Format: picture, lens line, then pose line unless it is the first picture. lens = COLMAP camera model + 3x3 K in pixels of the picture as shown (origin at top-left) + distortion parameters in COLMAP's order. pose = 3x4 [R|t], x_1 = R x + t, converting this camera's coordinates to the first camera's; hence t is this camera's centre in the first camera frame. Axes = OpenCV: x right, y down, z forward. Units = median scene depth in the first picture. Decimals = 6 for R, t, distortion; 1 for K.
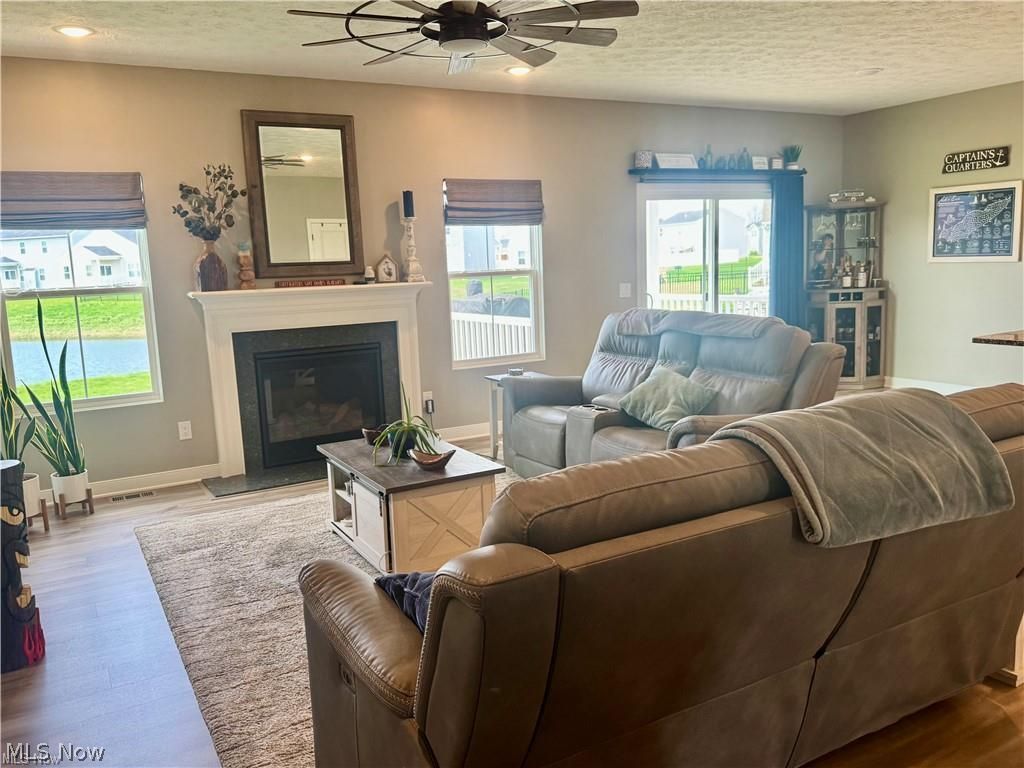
lens RADIAL K [[816.5, 0, 498.3], [0, 816.5, 384.7], [0, 0, 1]] dist [0.084149, -0.126131]
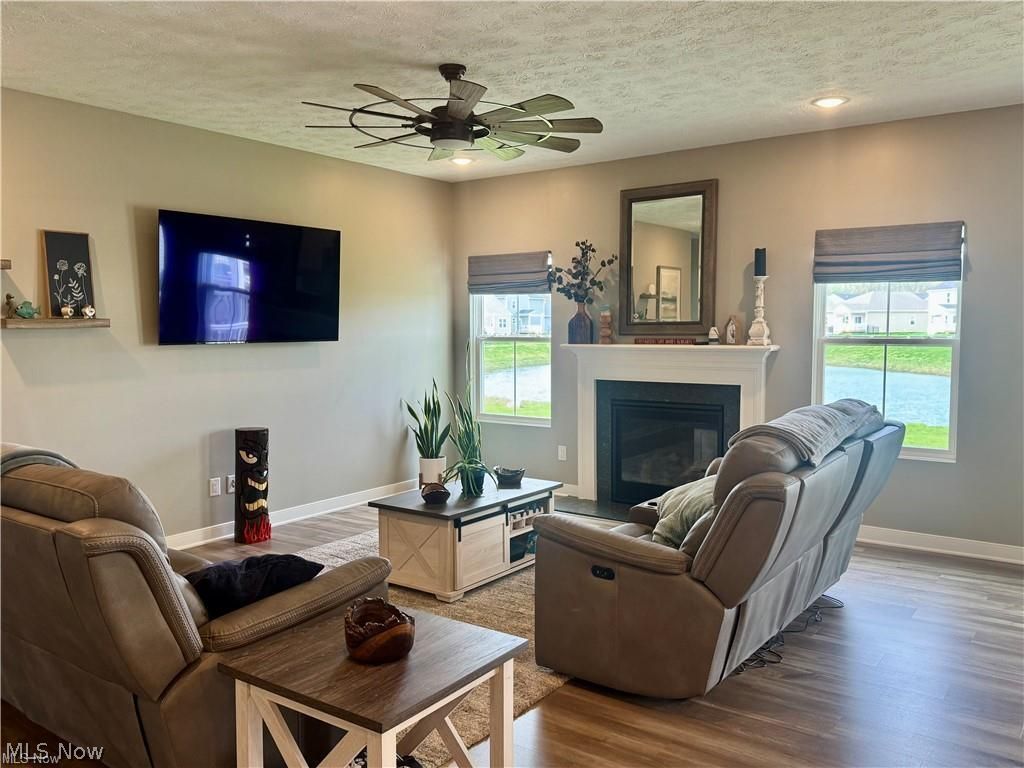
lens RADIAL K [[816.5, 0, 515.2], [0, 816.5, 390.8], [0, 0, 1]] dist [0.084149, -0.126131]
pose [[0.417150, 0.107737, -0.902429, 0.648887], [-0.147632, 0.987794, 0.049685, -0.083046], [0.896767, 0.112501, 0.427963, 0.371195]]
